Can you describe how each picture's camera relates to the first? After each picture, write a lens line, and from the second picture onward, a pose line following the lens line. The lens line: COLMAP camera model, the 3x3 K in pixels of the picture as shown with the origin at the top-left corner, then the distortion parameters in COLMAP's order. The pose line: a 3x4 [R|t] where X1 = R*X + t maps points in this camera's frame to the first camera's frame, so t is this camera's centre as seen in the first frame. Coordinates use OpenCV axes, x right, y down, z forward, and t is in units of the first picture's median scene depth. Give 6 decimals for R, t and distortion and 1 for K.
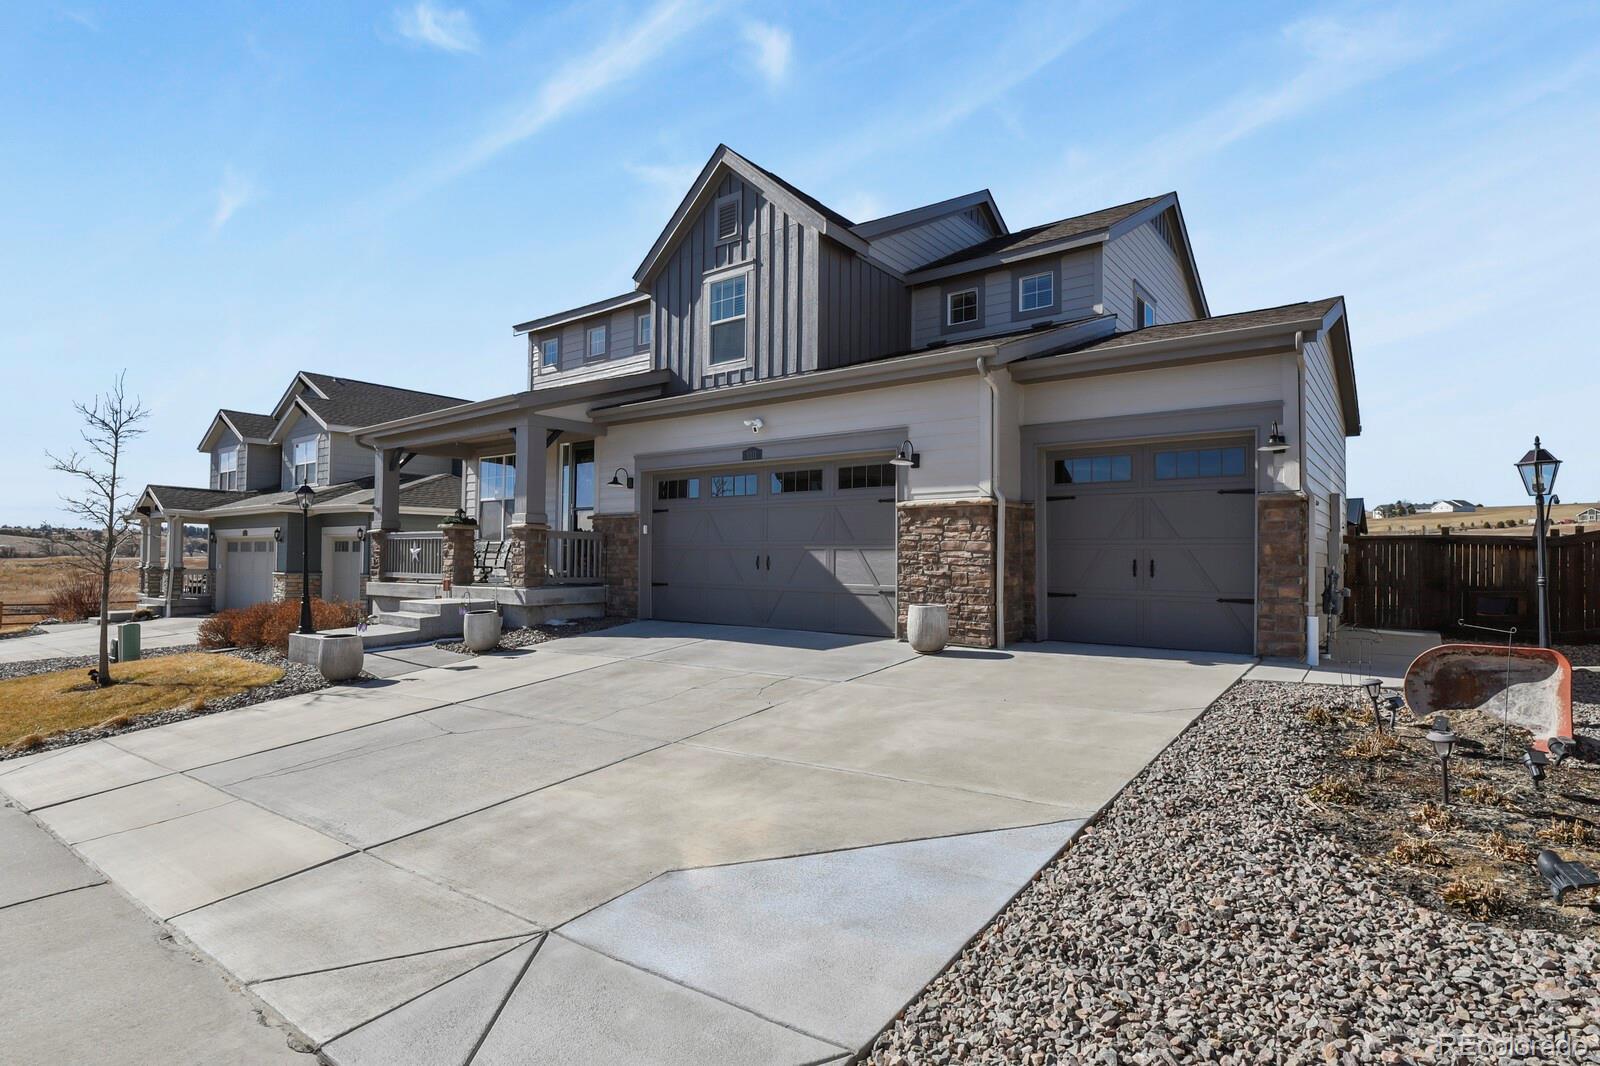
lens RADIAL K [[774.8, 0, 803.2], [0, 774.8, 536.7], [0, 0, 1]] dist [-0.009309, -0.003374]
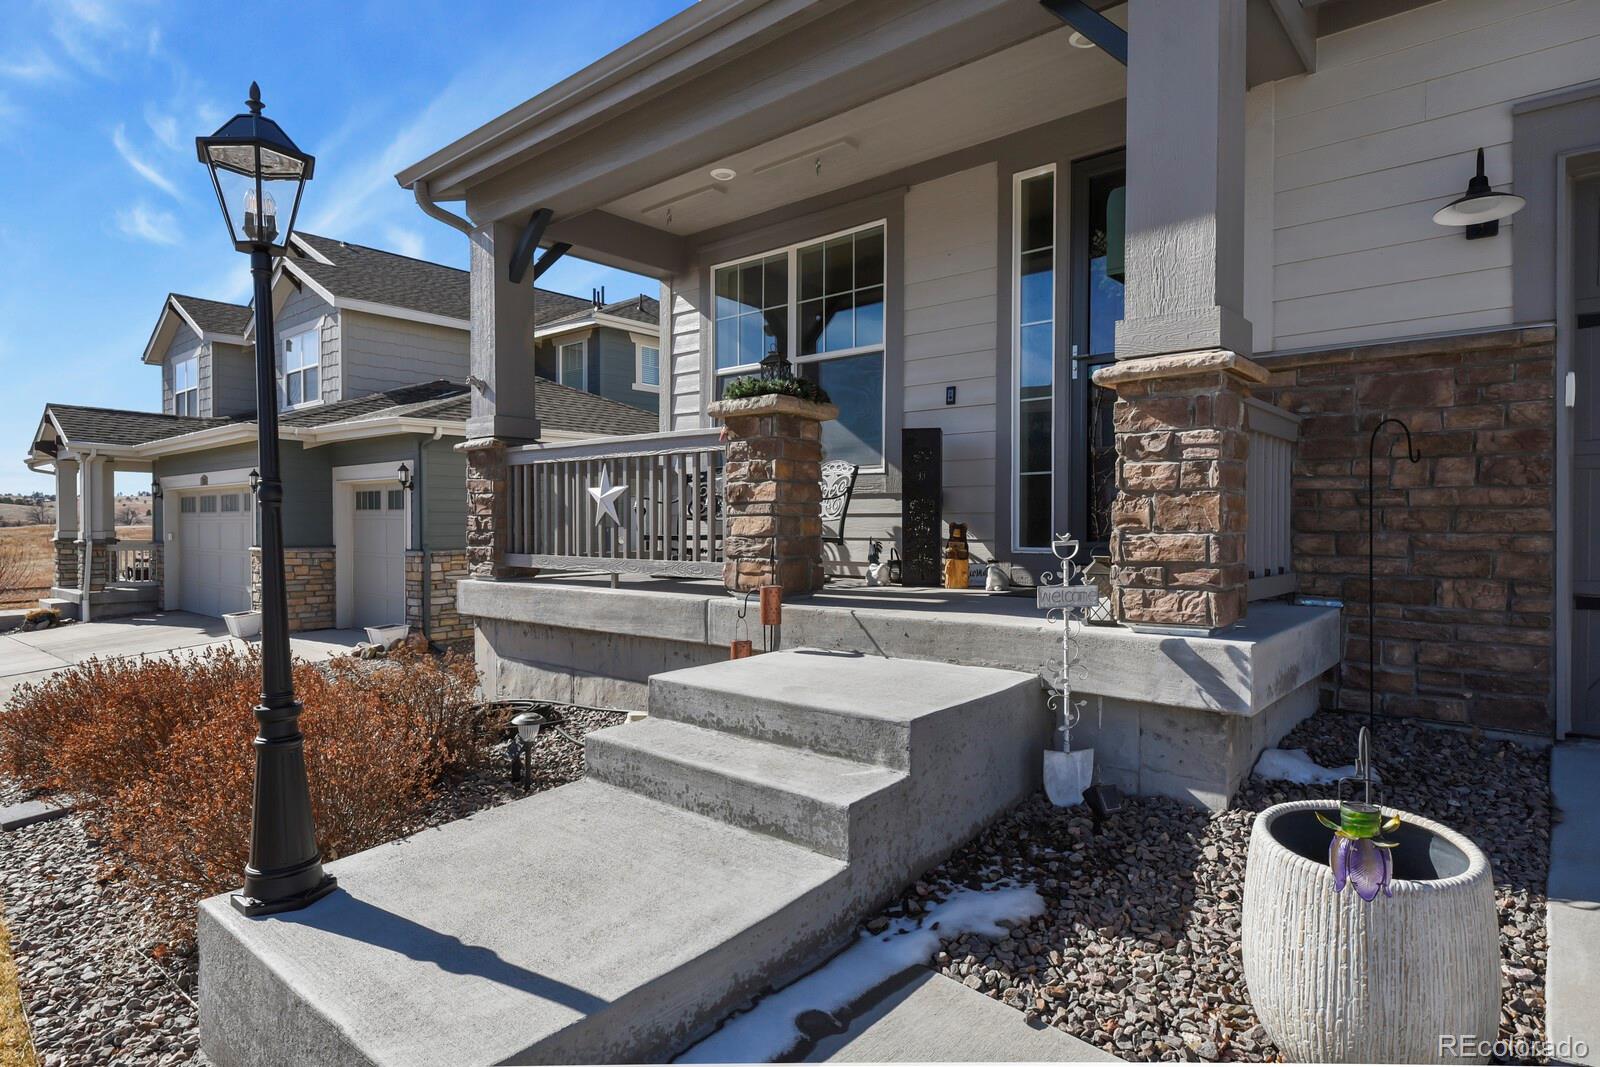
lens RADIAL K [[861.3, 0, 799.4], [0, 861.3, 531.0], [0, 0, 1]] dist [0.008429, 0.001817]
pose [[0.998205, -0.006997, -0.059477, -0.224791], [0.009336, 0.999190, 0.039136, 0.011958], [0.059155, -0.039621, 0.997462, 0.355197]]
